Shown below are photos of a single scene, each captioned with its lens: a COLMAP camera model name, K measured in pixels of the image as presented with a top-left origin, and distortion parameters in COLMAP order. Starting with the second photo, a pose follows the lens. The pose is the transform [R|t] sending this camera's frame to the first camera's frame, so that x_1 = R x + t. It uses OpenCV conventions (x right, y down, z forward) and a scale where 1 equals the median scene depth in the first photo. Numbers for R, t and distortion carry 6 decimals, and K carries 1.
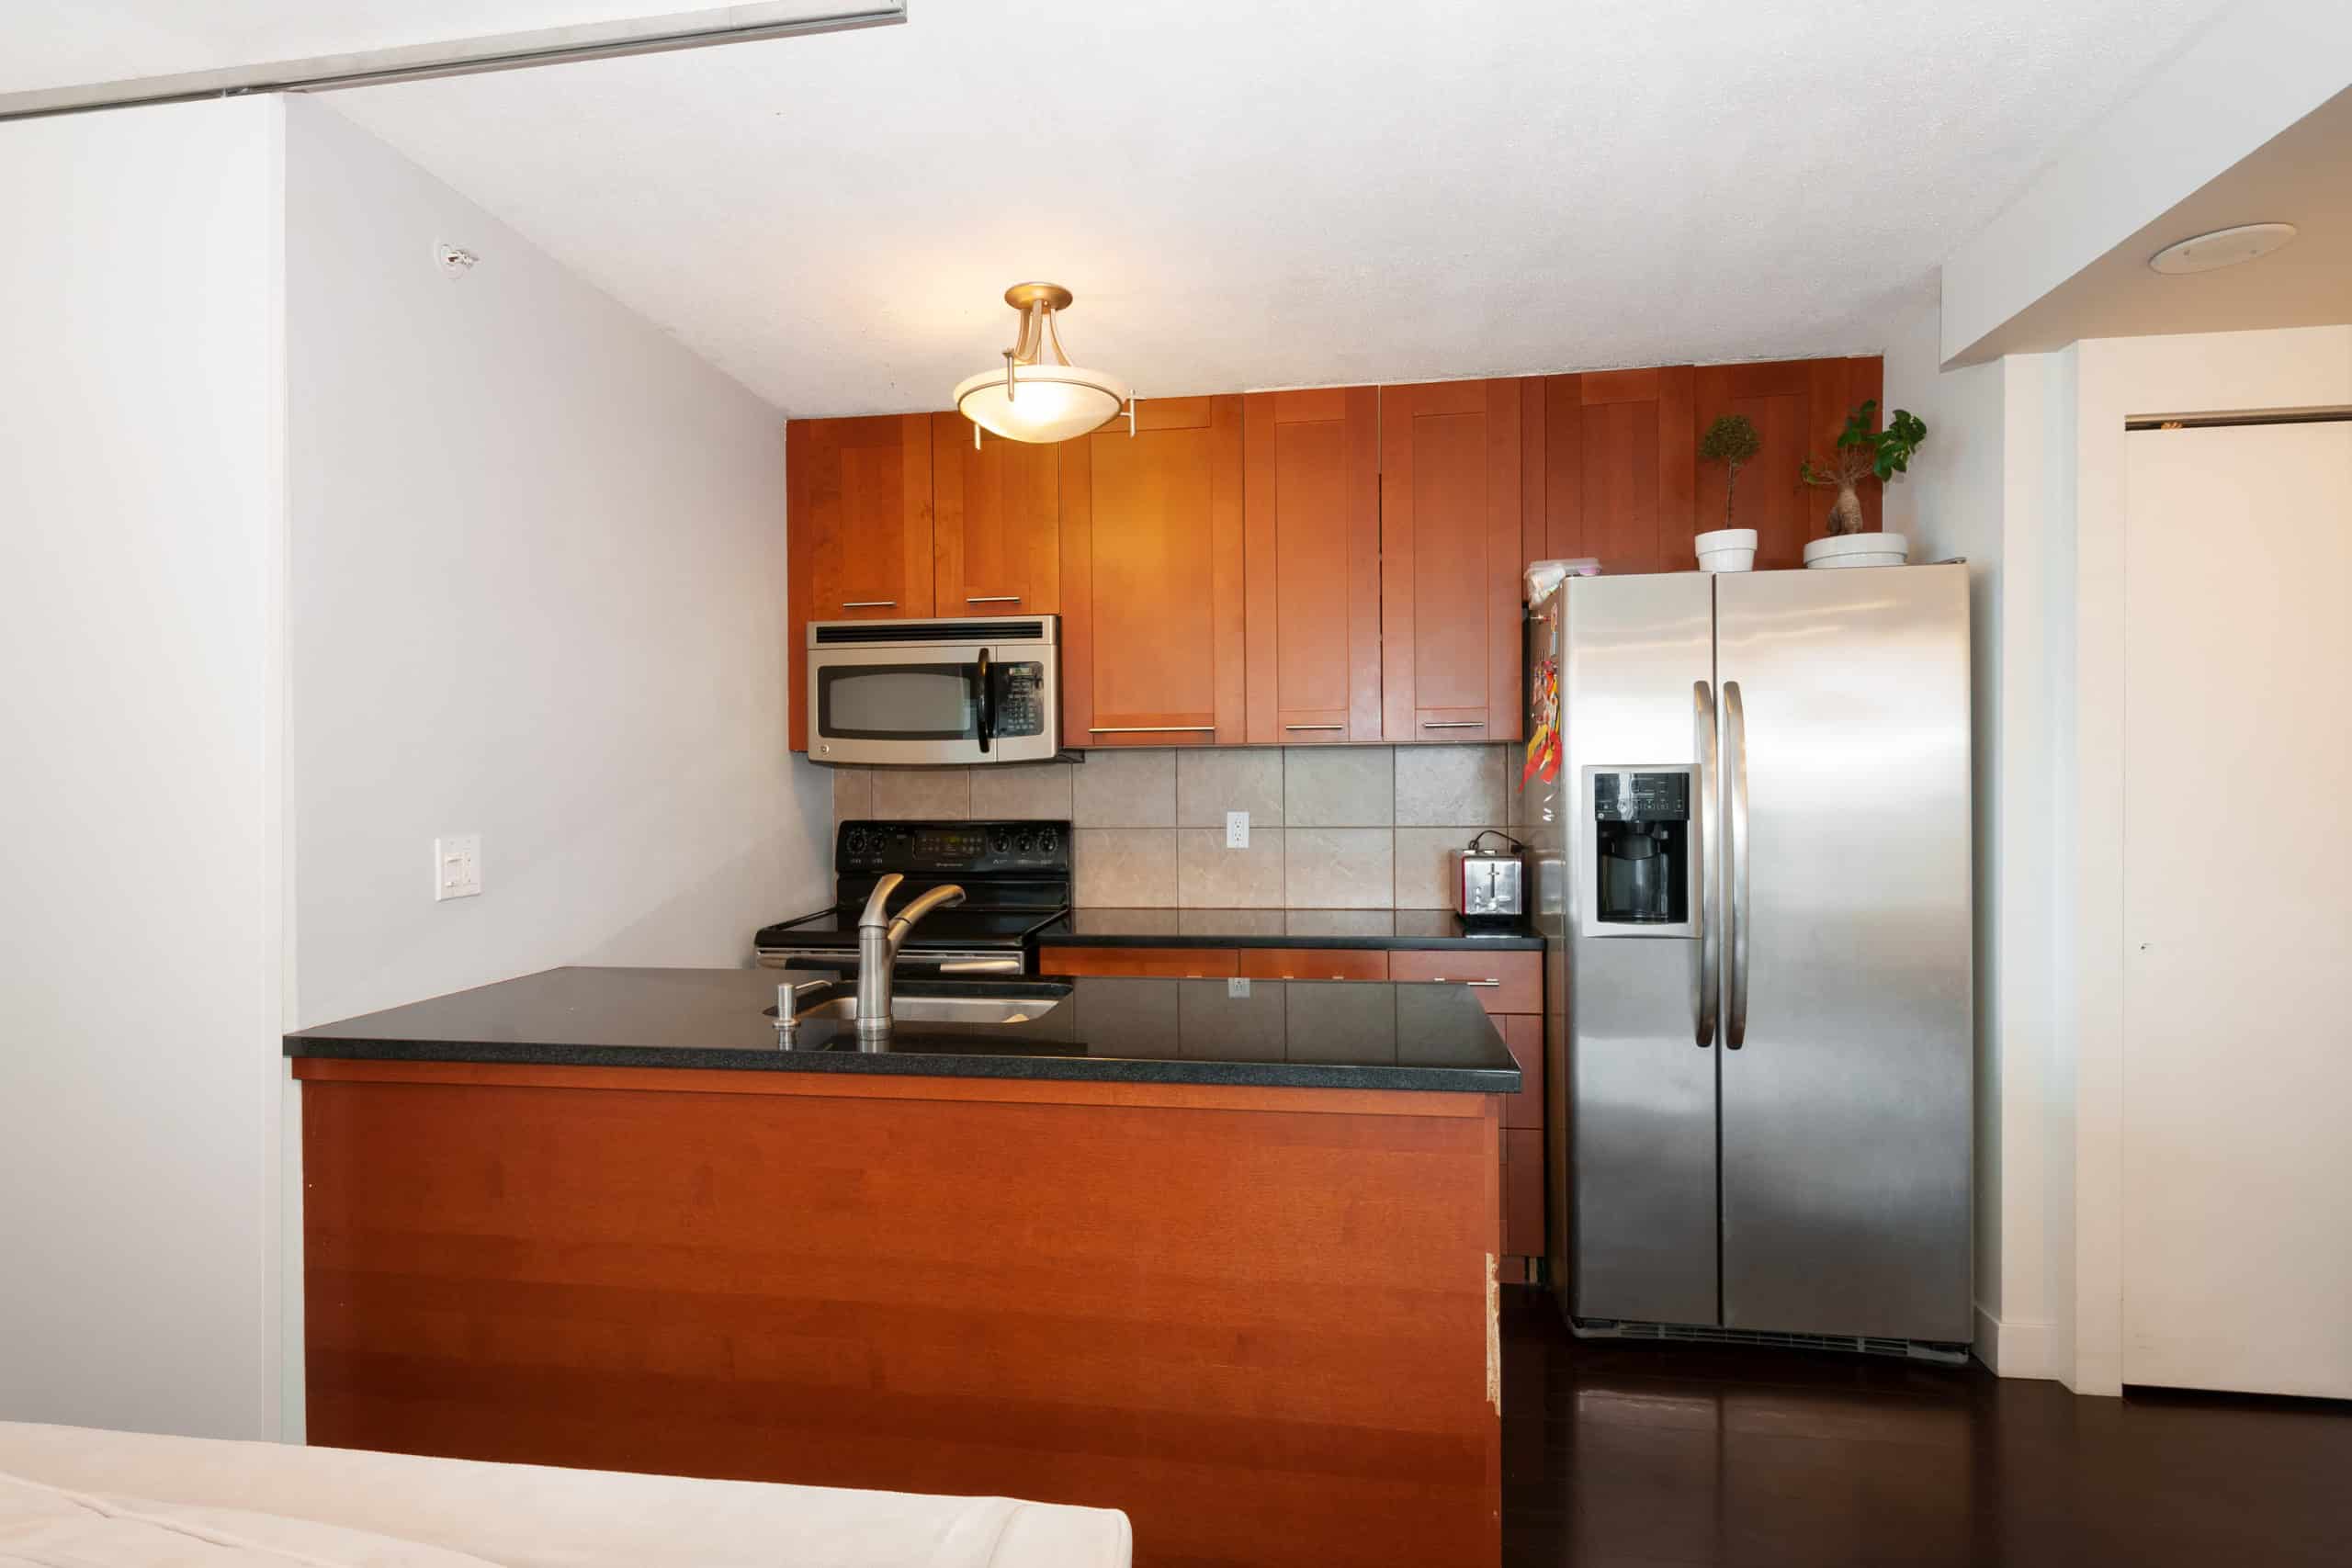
lens RADIAL K [[991.1, 0, 1160.1], [0, 991.1, 803.0], [0, 0, 1]] dist [-0.001823, 0.000060]
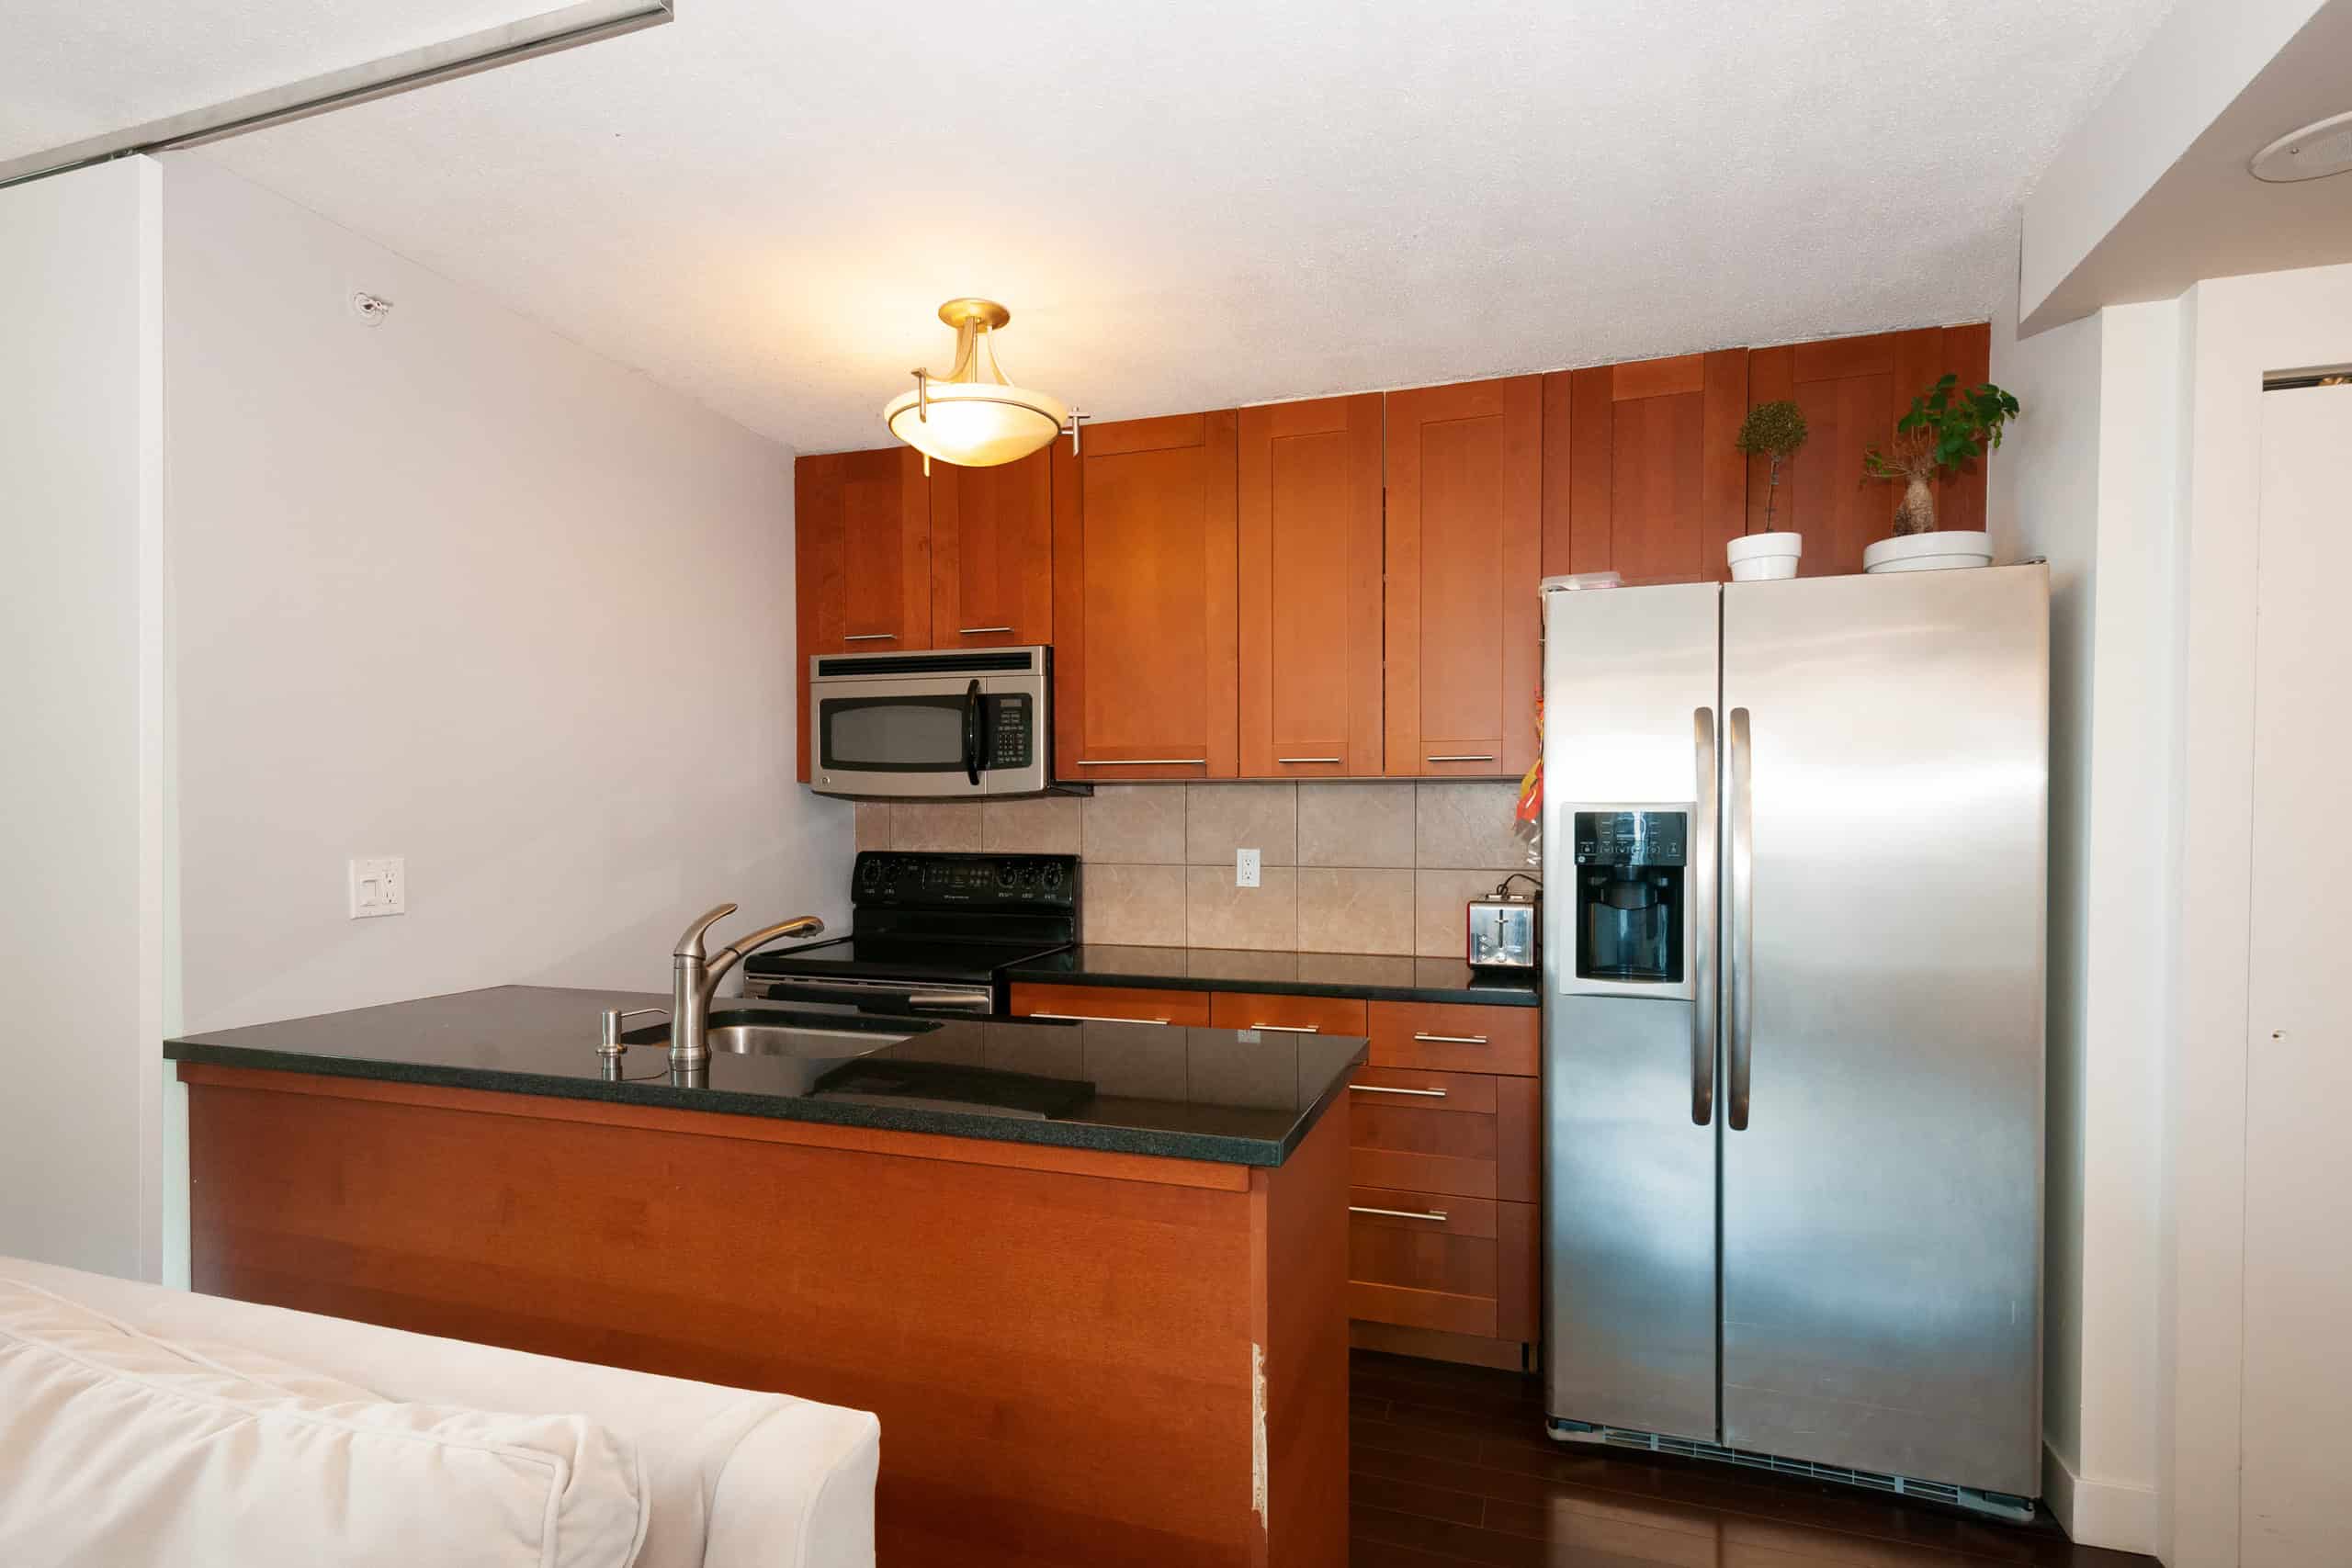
lens RADIAL K [[994.2, 0, 1147.2], [0, 994.2, 847.3], [0, 0, 1]] dist [0.010764, -0.003308]
pose [[0.988360, 0.016277, -0.151262, 0.167487], [-0.015081, 0.999845, 0.009049, -0.000147], [0.151386, -0.006662, 0.988452, 0.045756]]
